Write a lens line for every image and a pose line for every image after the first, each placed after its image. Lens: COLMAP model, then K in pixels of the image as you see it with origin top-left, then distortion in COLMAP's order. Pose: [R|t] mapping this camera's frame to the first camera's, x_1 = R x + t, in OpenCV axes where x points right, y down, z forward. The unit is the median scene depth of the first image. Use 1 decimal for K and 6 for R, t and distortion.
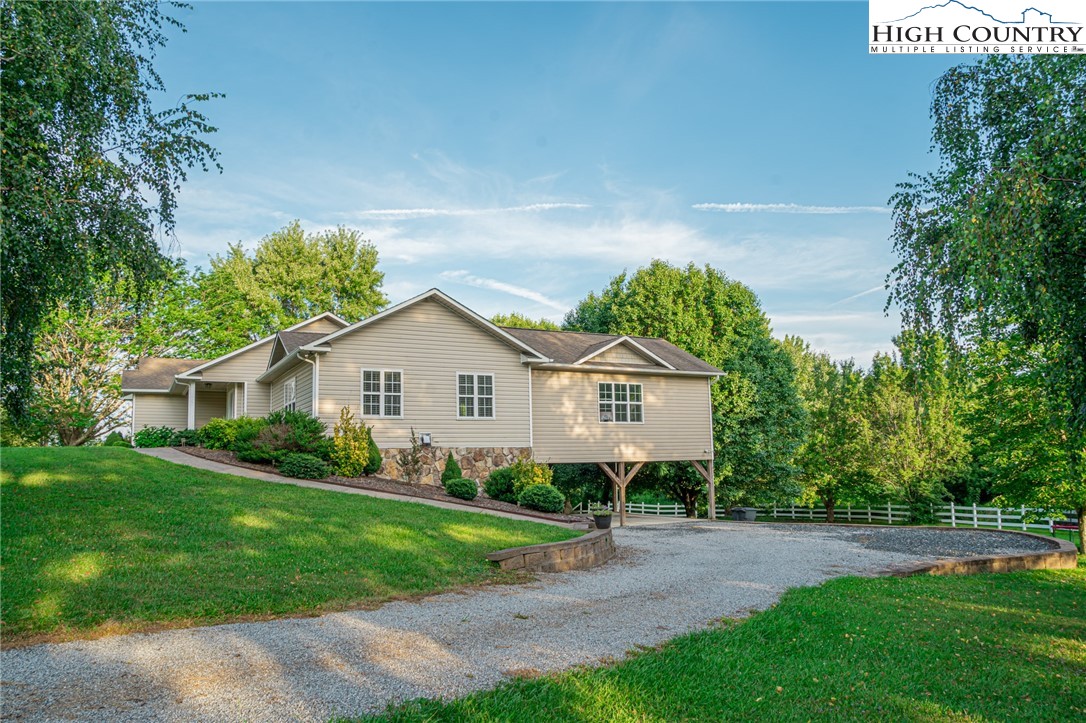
lens RADIAL K [[765.1, 0, 617.2], [0, 765.1, 375.5], [0, 0, 1]] dist [-0.128598, -0.004270]
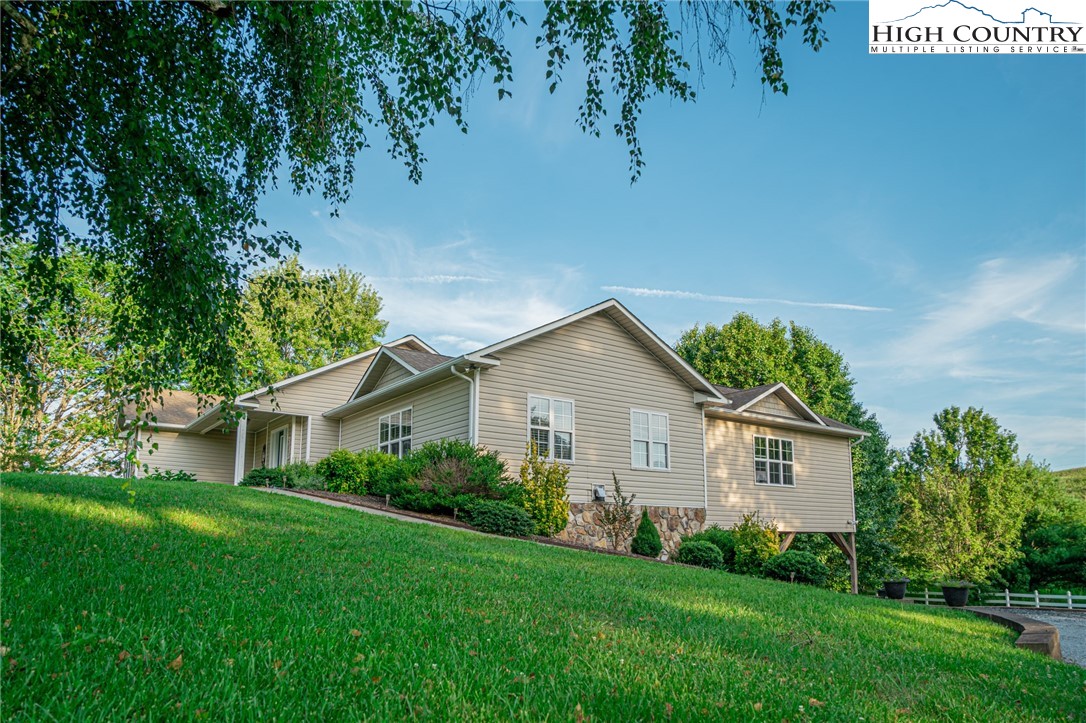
lens RADIAL K [[739.5, 0, 579.5], [0, 739.5, 421.7], [0, 0, 1]] dist [-0.104697, 0.002069]
pose [[0.994764, 0.042242, 0.093055, -0.284953], [-0.036693, 0.997491, -0.060548, 0.048802], [-0.095380, 0.056817, 0.993818, 0.213745]]
